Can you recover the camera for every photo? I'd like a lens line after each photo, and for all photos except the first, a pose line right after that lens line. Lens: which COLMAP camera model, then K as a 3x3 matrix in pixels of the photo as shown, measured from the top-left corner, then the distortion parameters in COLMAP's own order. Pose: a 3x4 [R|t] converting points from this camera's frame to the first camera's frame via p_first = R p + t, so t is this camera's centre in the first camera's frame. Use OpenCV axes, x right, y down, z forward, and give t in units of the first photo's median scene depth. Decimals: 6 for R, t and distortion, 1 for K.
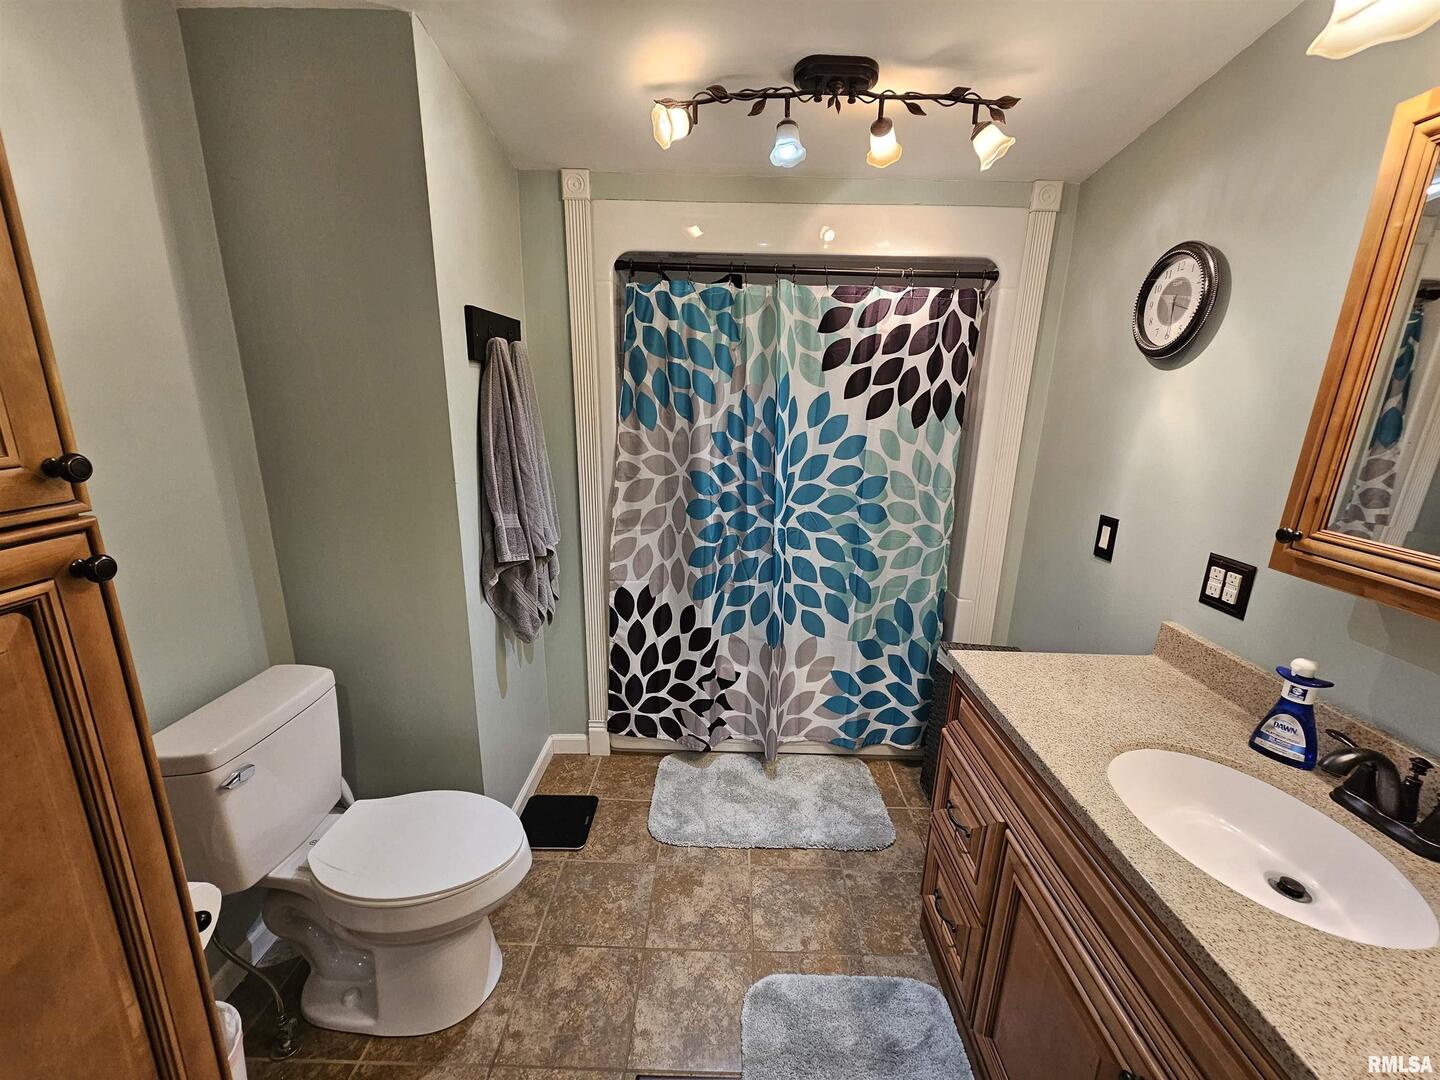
lens RADIAL K [[585.6, 0, 725.1], [0, 585.6, 547.6], [0, 0, 1]] dist [-0.000880, 0.001022]
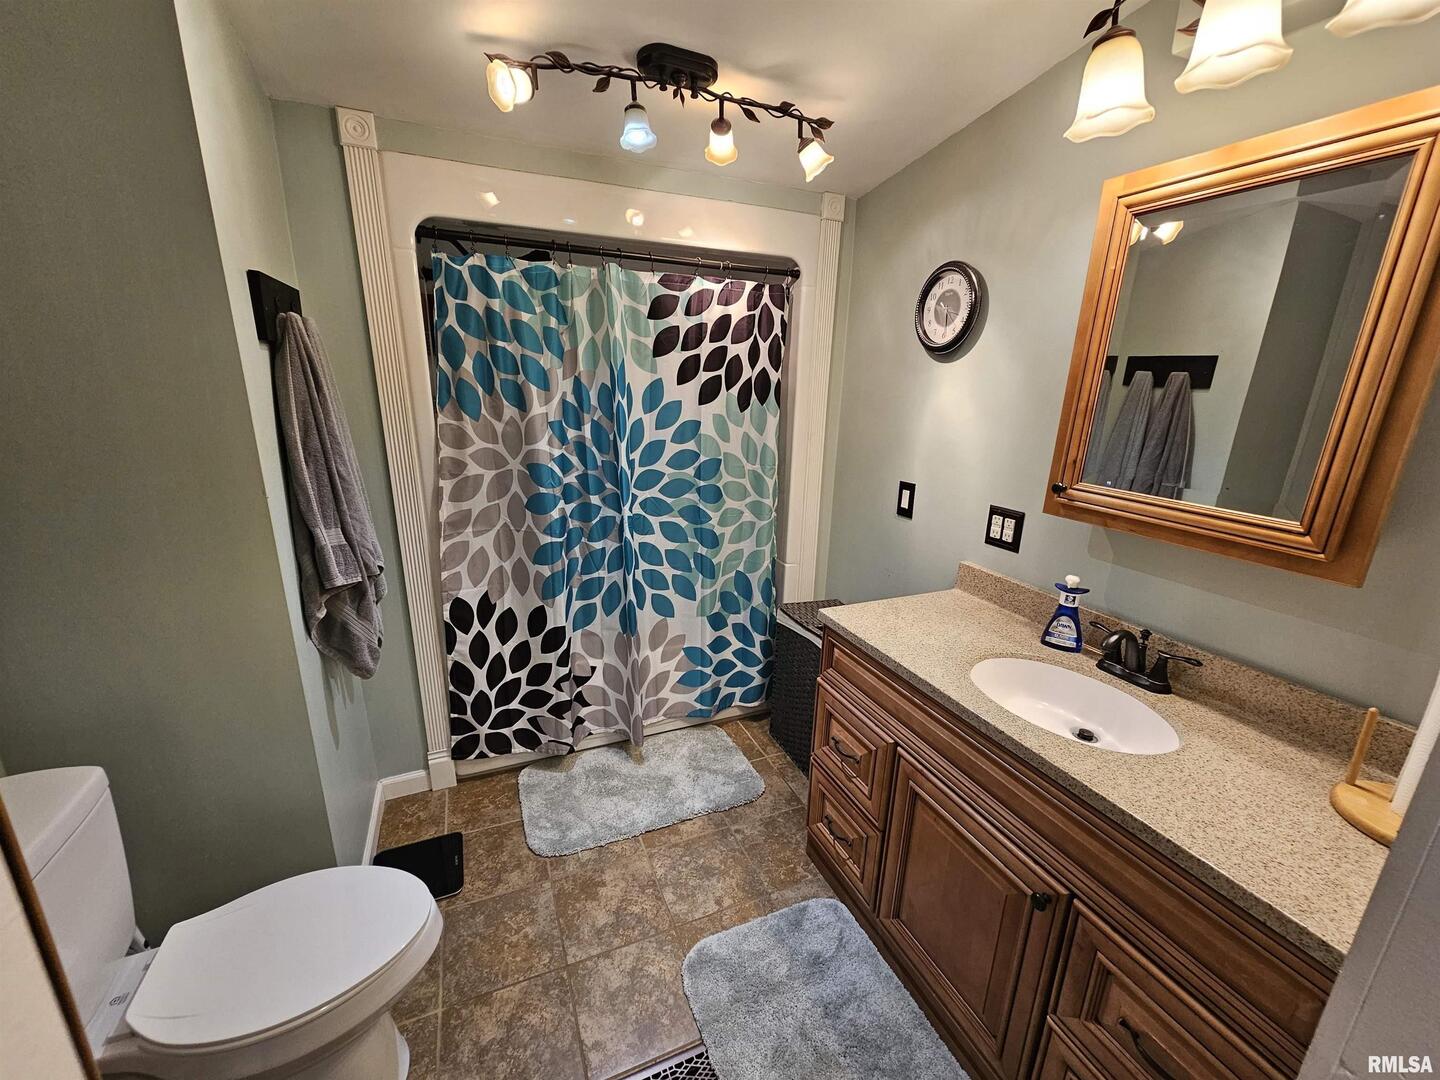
lens RADIAL K [[585.6, 0, 725.1], [0, 585.6, 547.6], [0, 0, 1]] dist [-0.000880, 0.001022]
pose [[0.913807, -0.112392, 0.390289, -0.157789], [0.099698, 0.993621, 0.052705, -0.016420], [-0.393723, -0.009251, 0.919183, 0.018413]]
